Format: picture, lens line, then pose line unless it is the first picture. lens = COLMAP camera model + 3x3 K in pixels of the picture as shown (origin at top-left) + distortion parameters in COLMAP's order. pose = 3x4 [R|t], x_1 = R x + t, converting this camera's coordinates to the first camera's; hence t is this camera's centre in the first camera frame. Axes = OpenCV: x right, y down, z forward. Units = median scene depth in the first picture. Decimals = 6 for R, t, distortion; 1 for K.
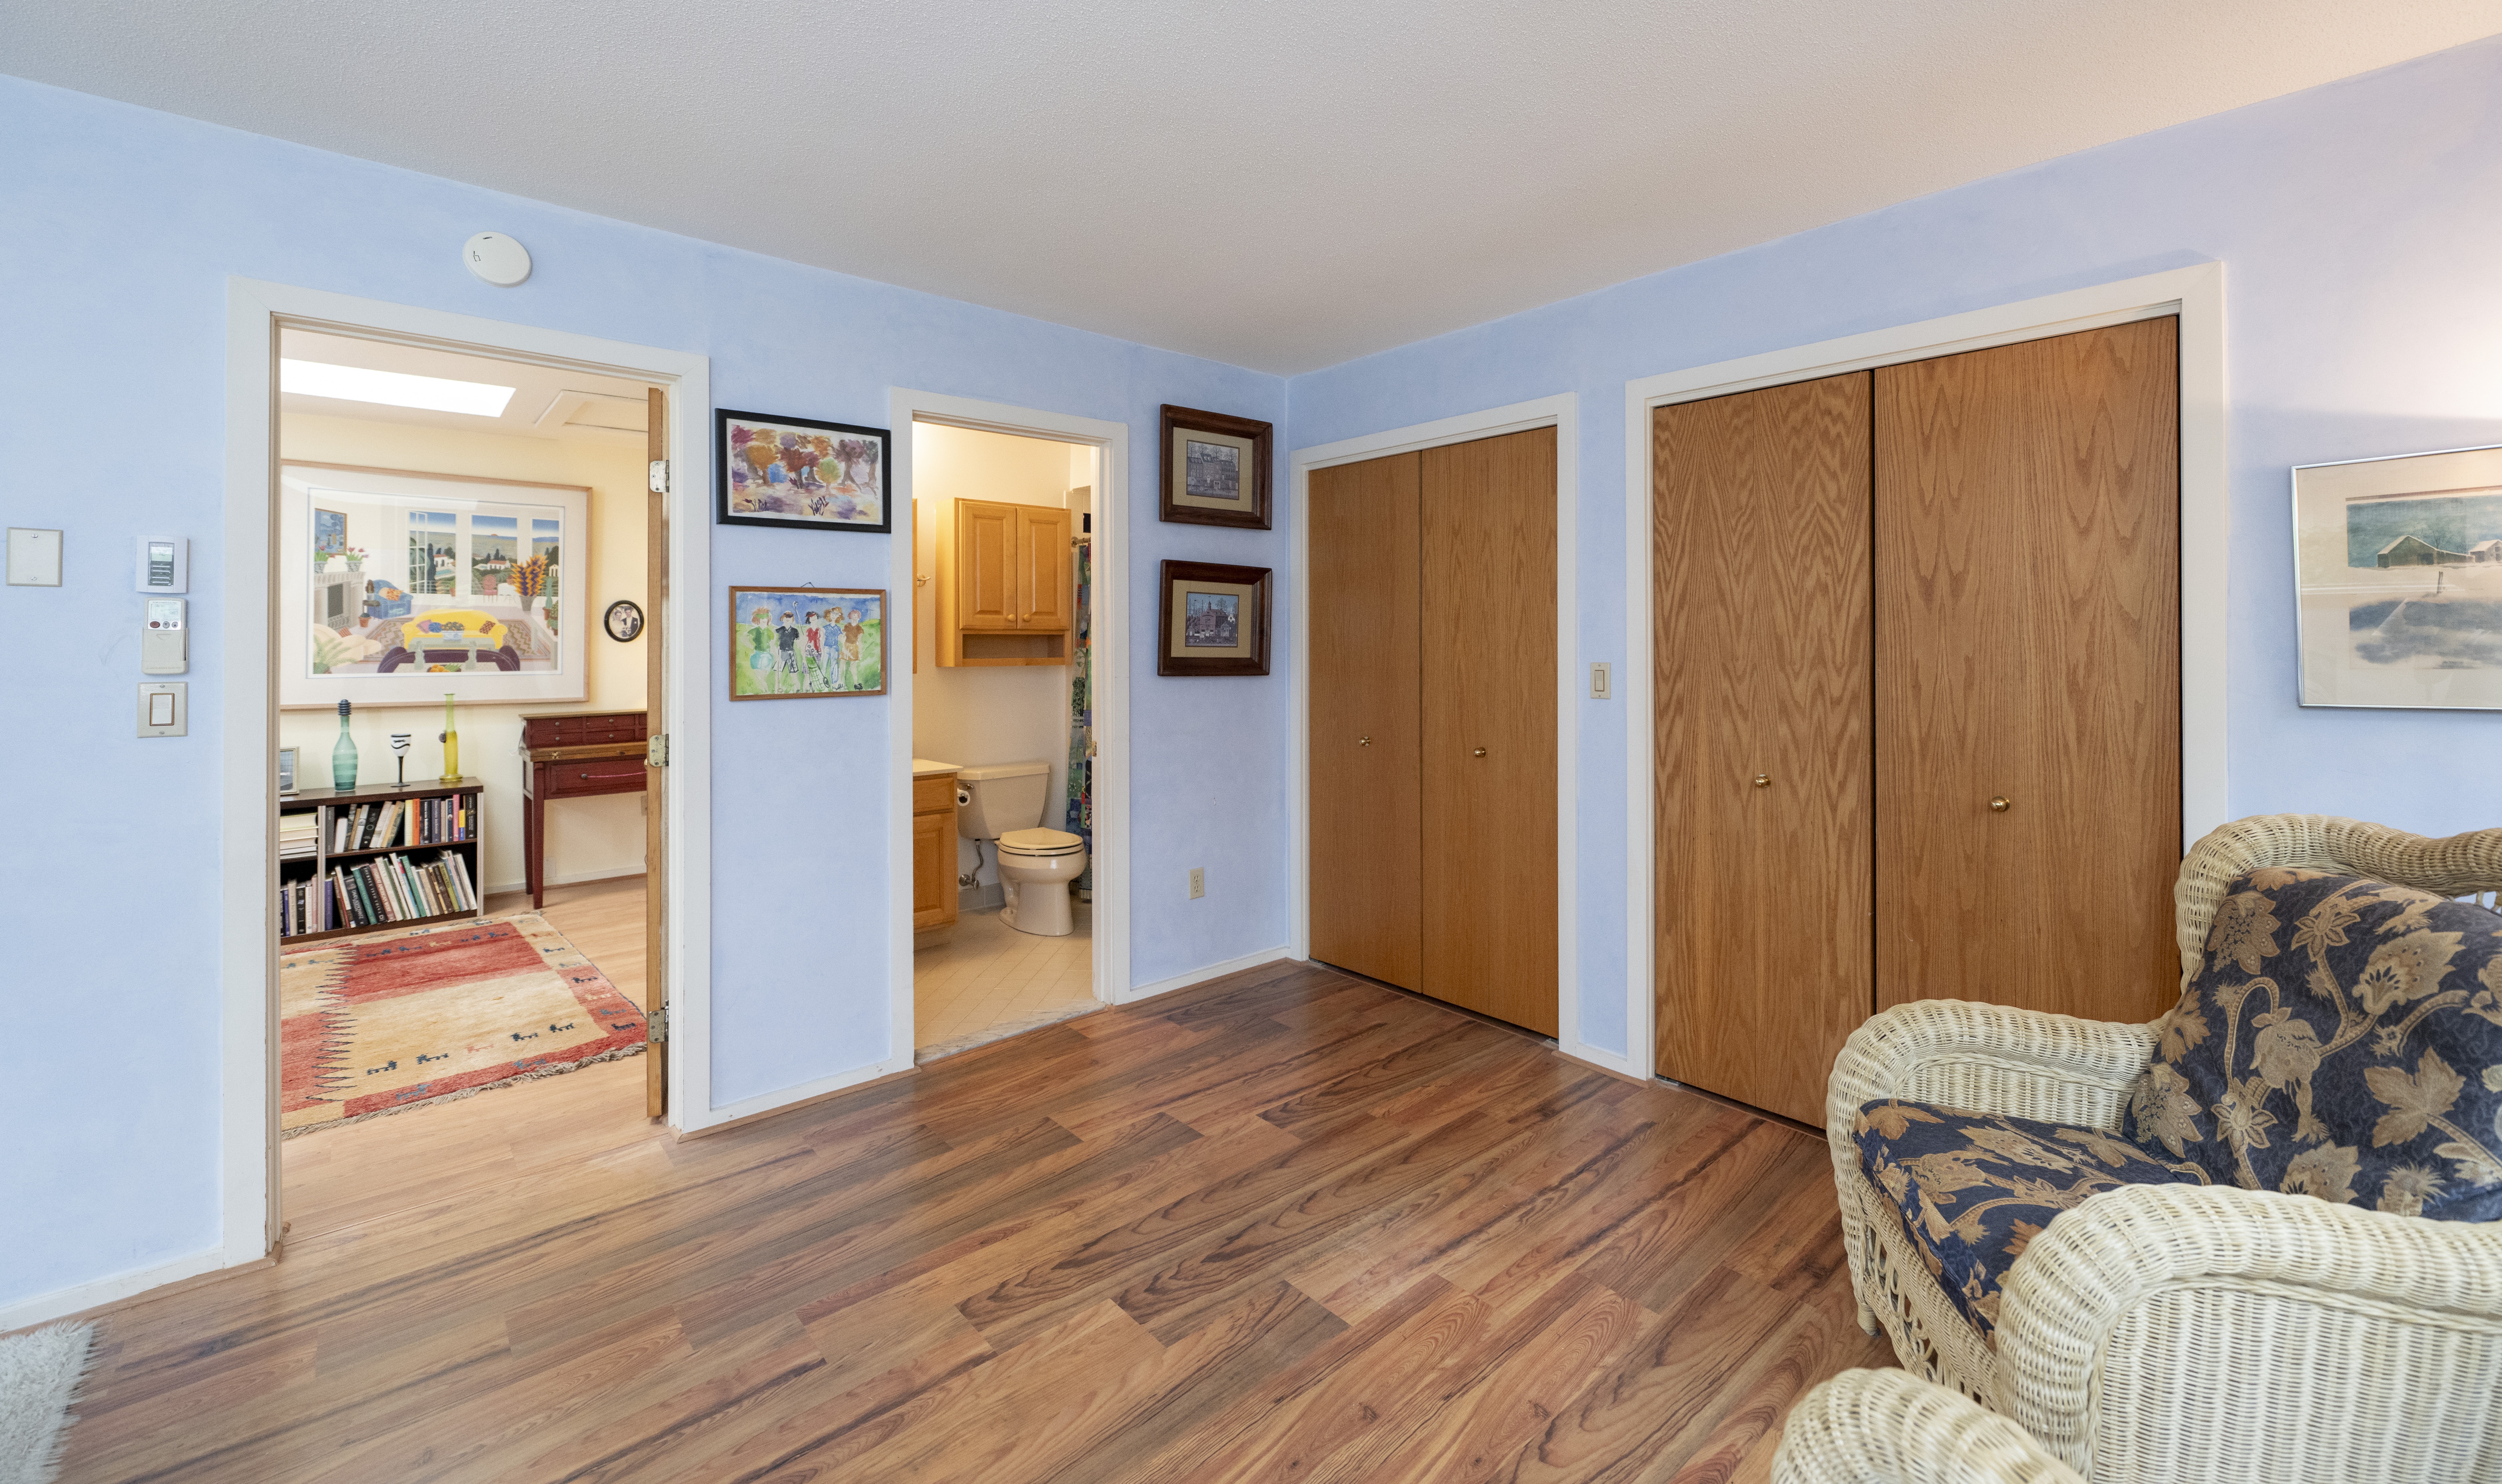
lens RADIAL K [[974.0, 0, 1256.1], [0, 974.0, 634.2], [0, 0, 1]] dist [-0.000726, -0.000516]
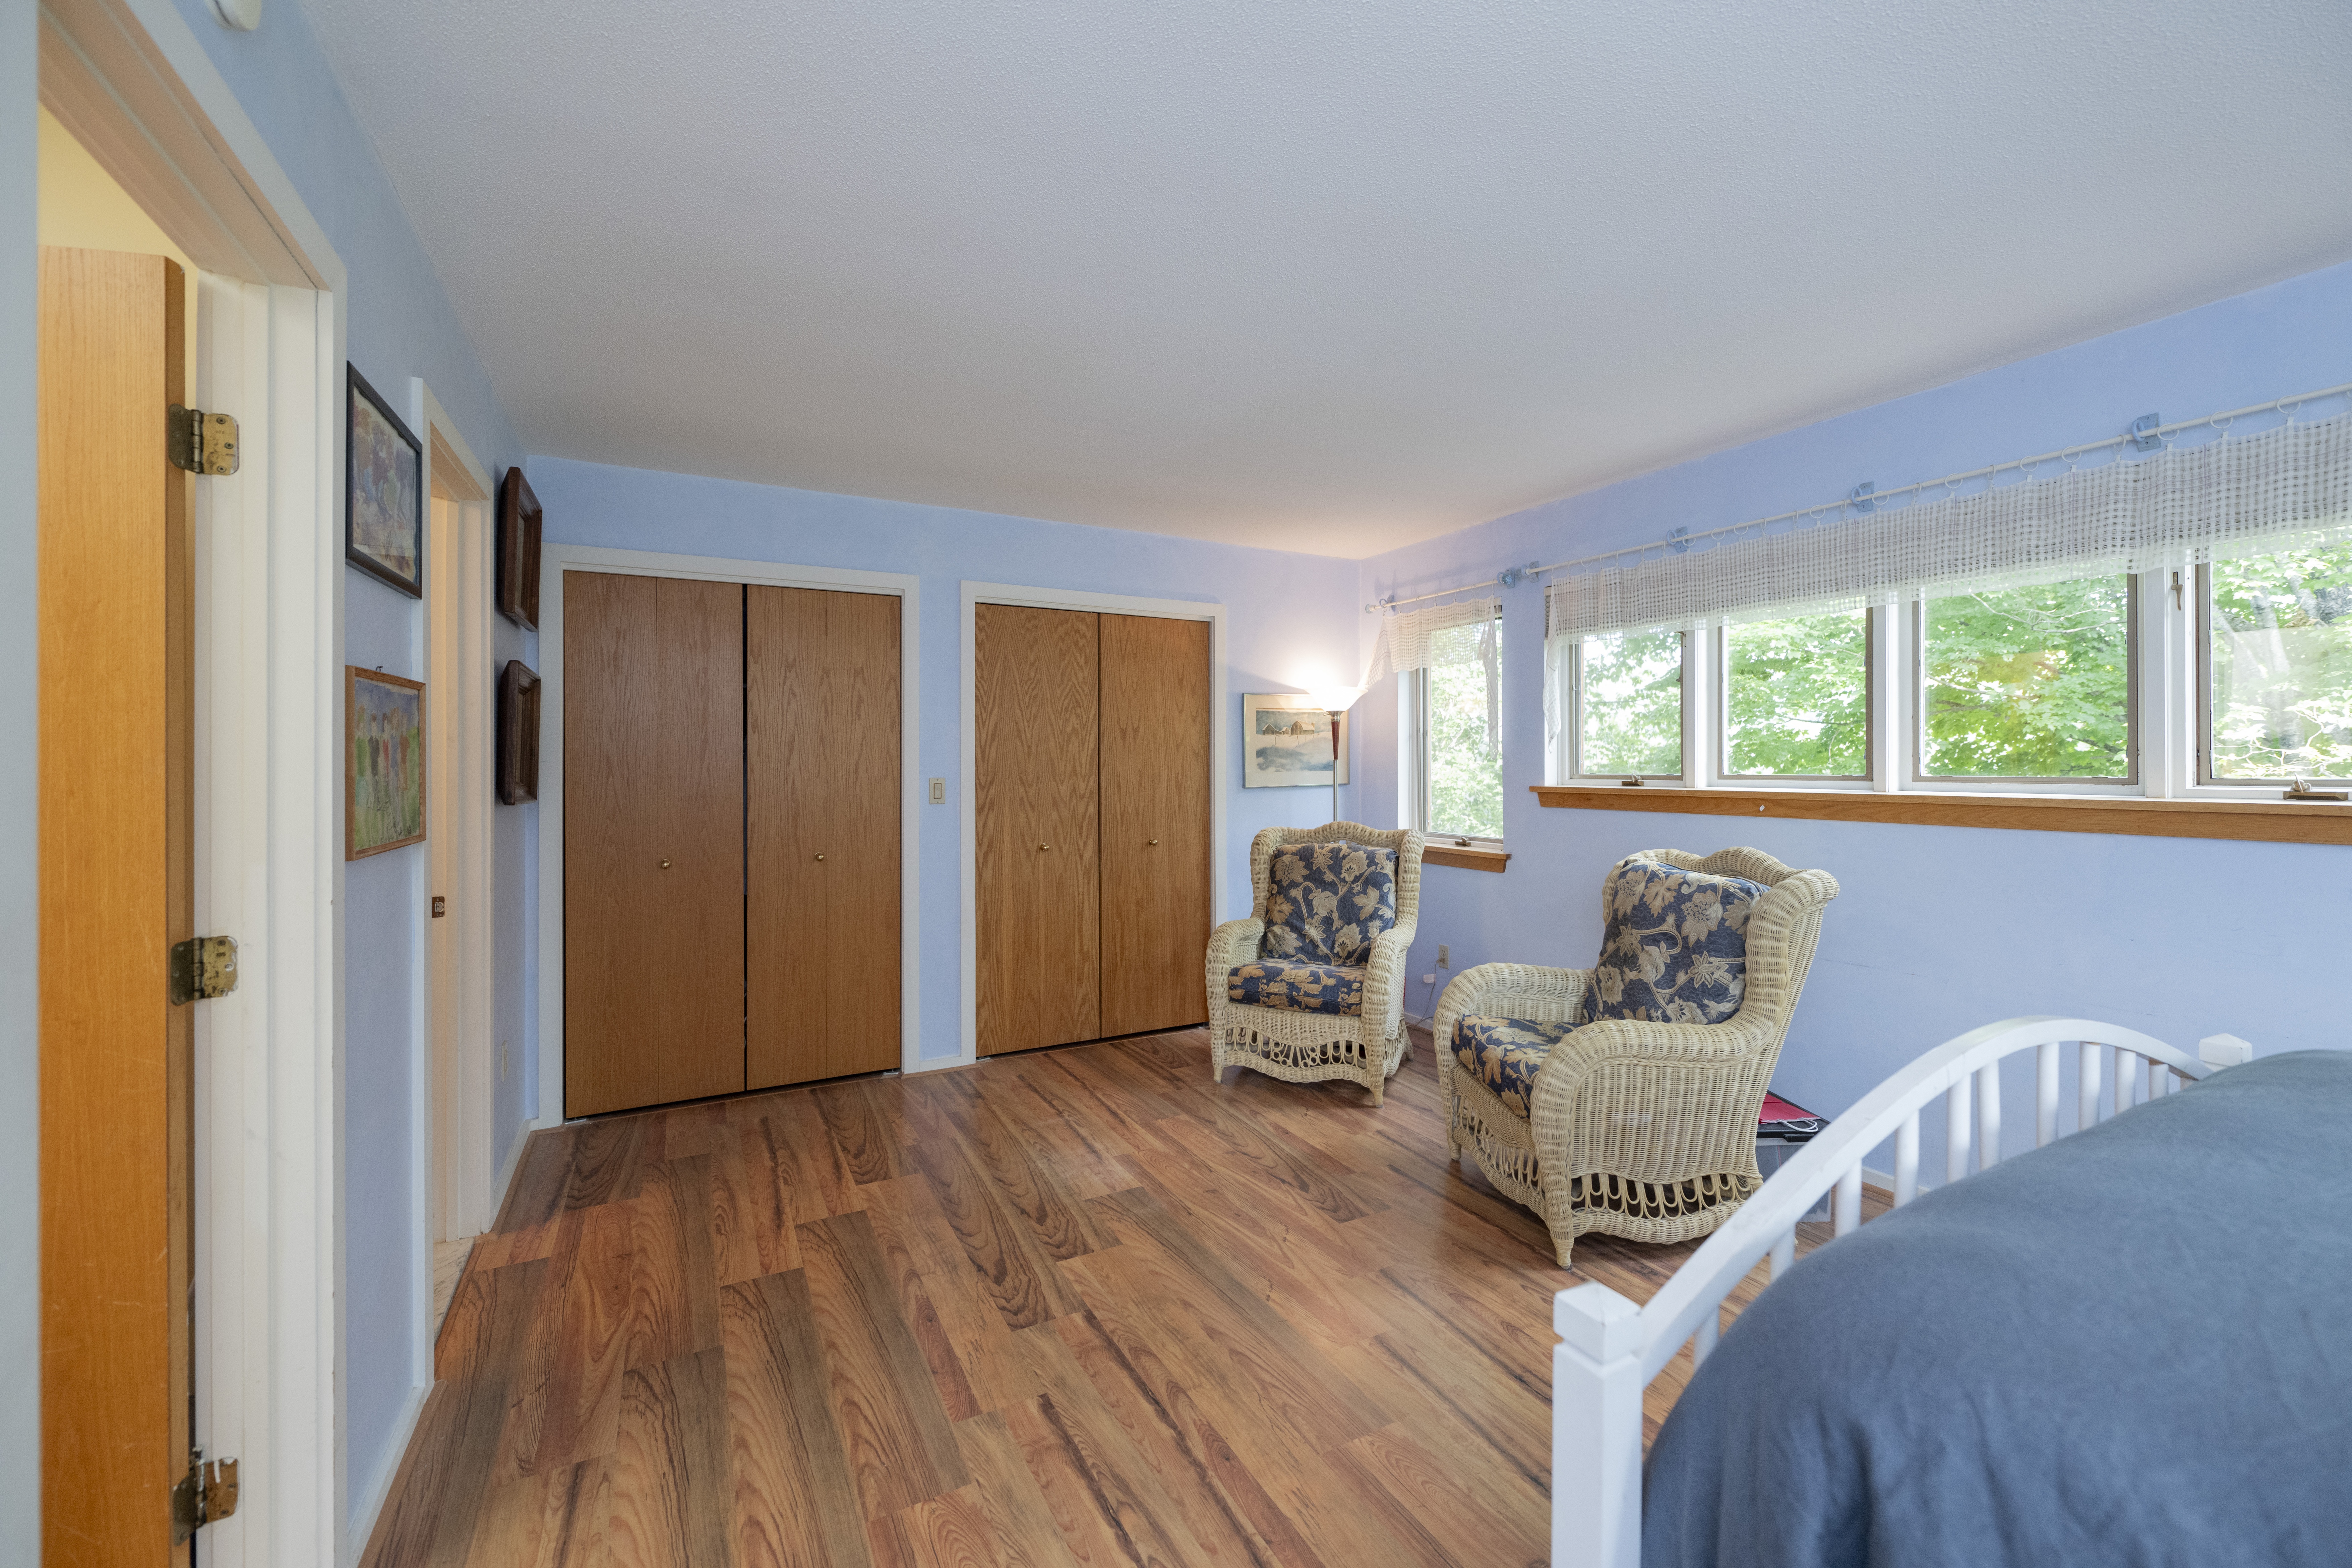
lens RADIAL K [[948.3, 0, 1166.9], [0, 948.3, 758.1], [0, 0, 1]] dist [-0.001559, -0.000361]
pose [[0.267931, 0.005134, 0.963425, -1.085039], [-0.006319, 0.999974, -0.003571, 0.004858], [-0.963417, -0.005131, 0.267956, 0.417130]]
